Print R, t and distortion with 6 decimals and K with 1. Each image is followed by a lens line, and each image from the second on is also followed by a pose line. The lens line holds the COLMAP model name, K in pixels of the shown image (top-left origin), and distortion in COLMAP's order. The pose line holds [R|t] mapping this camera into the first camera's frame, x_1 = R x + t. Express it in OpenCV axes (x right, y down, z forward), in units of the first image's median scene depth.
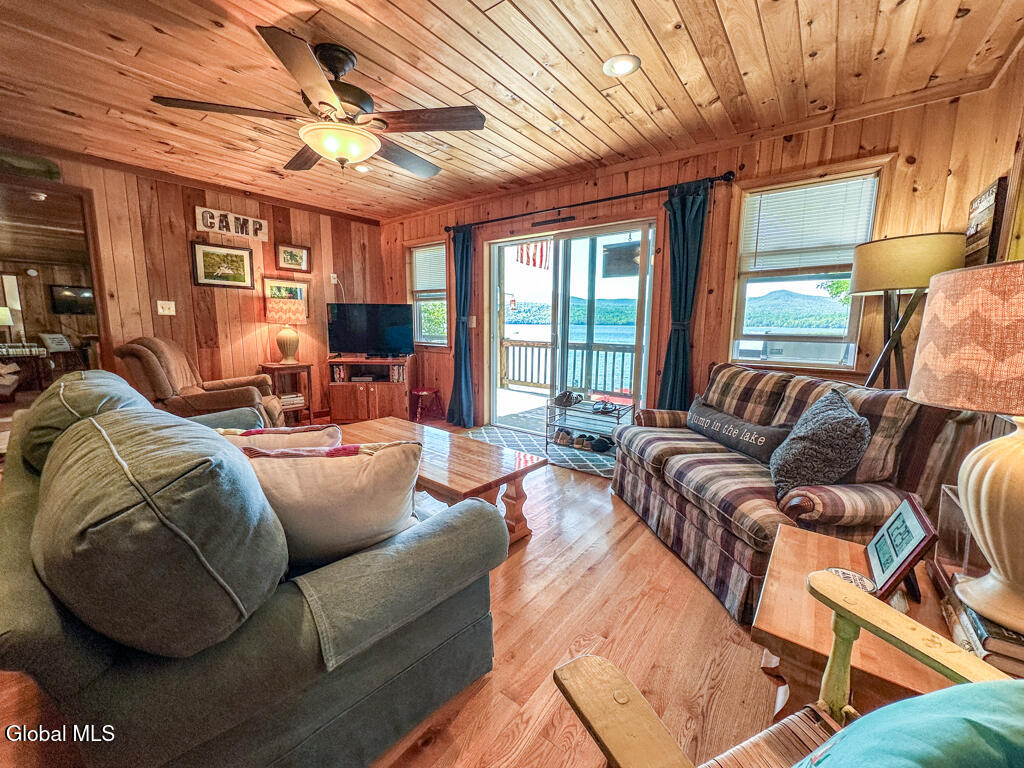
lens RADIAL K [[415.8, 0, 512.0], [0, 415.8, 383.7], [0, 0, 1]] dist [0.001434, 0.000683]
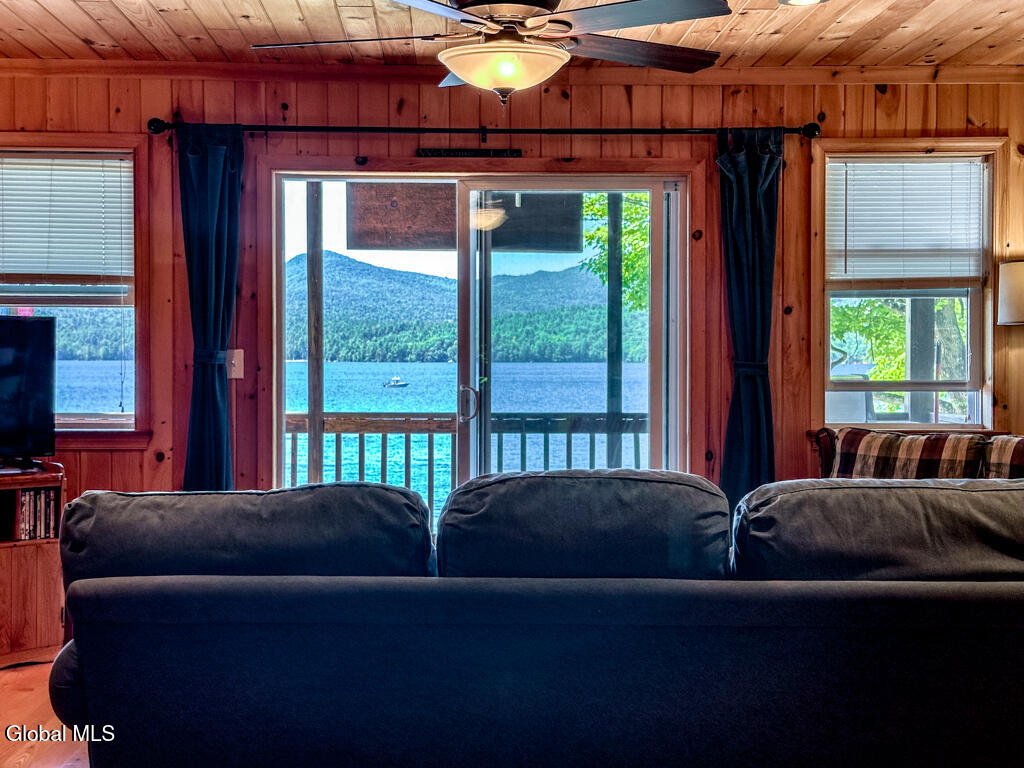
lens RADIAL K [[1450.2, 0, 512.2], [0, 1450.2, 382.4], [0, 0, 1]] dist [0.090804, 0.000000]
pose [[0.771239, -0.021200, 0.636192, -1.190978], [0.099533, 0.991168, -0.087633, 0.021929], [-0.628715, 0.130908, 0.766538, -0.334300]]
